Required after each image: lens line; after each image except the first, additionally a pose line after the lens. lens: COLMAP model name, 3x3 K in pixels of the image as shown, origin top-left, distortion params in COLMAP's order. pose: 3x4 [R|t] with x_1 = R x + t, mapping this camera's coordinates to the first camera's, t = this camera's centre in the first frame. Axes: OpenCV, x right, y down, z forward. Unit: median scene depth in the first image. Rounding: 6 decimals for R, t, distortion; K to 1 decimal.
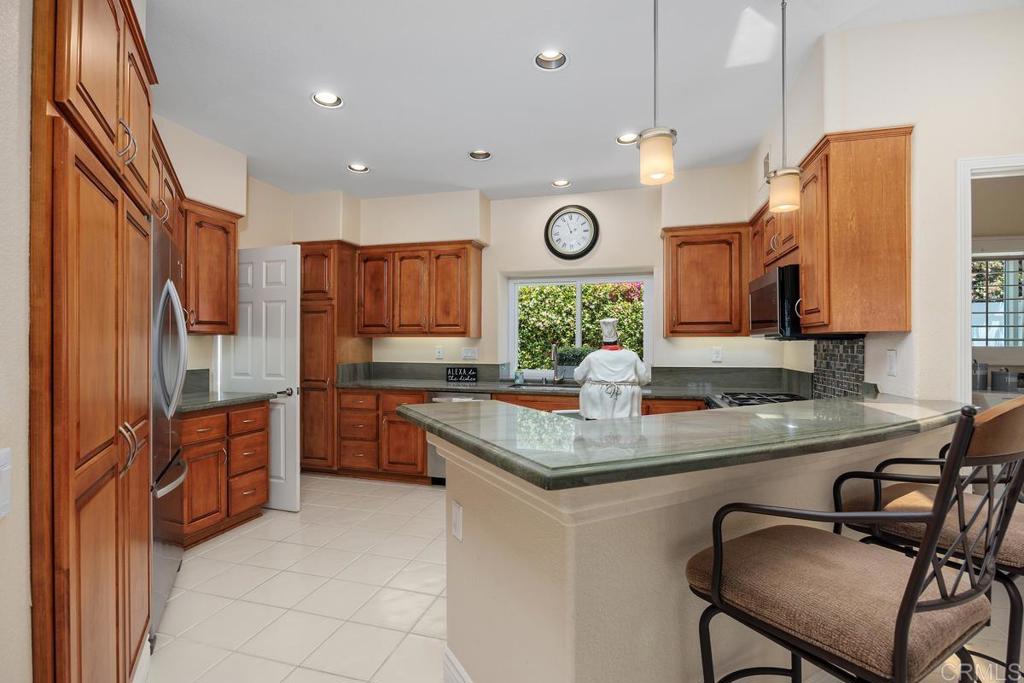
lens RADIAL K [[466.9, 0, 511.5], [0, 466.9, 340.8], [0, 0, 1]] dist [-0.005838, -0.000779]
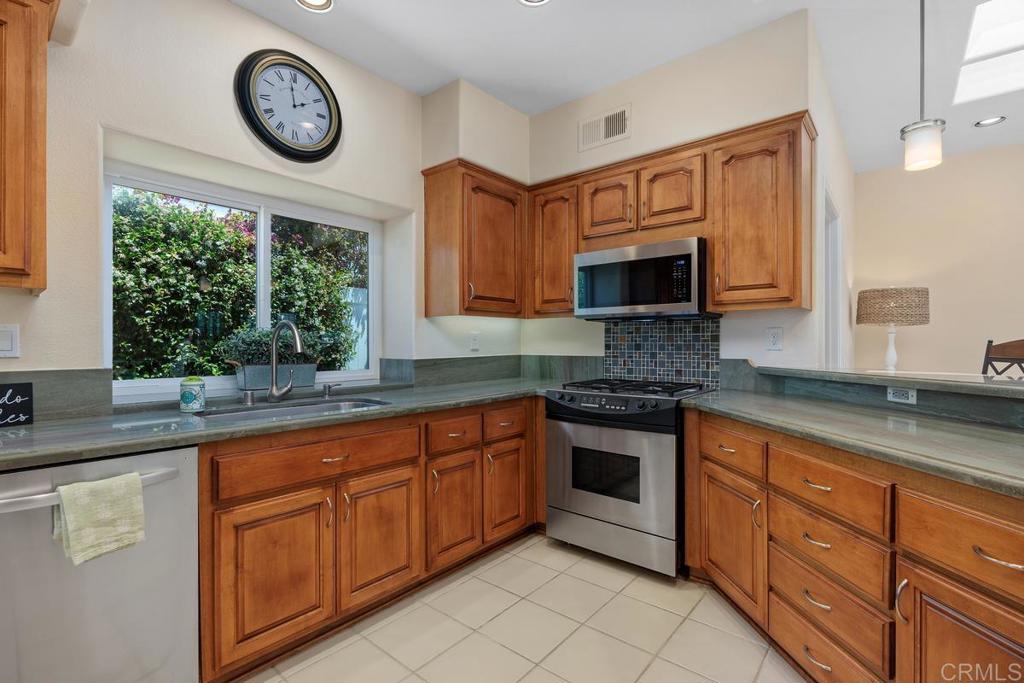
lens RADIAL K [[466.9, 0, 507.0], [0, 466.9, 344.1], [0, 0, 1]] dist [-0.005838, -0.000779]
pose [[0.417448, -0.003959, 0.908692, -0.244910], [-0.001275, 0.999987, 0.004942, 0.028489], [-0.908700, -0.003222, 0.417437, 0.567386]]
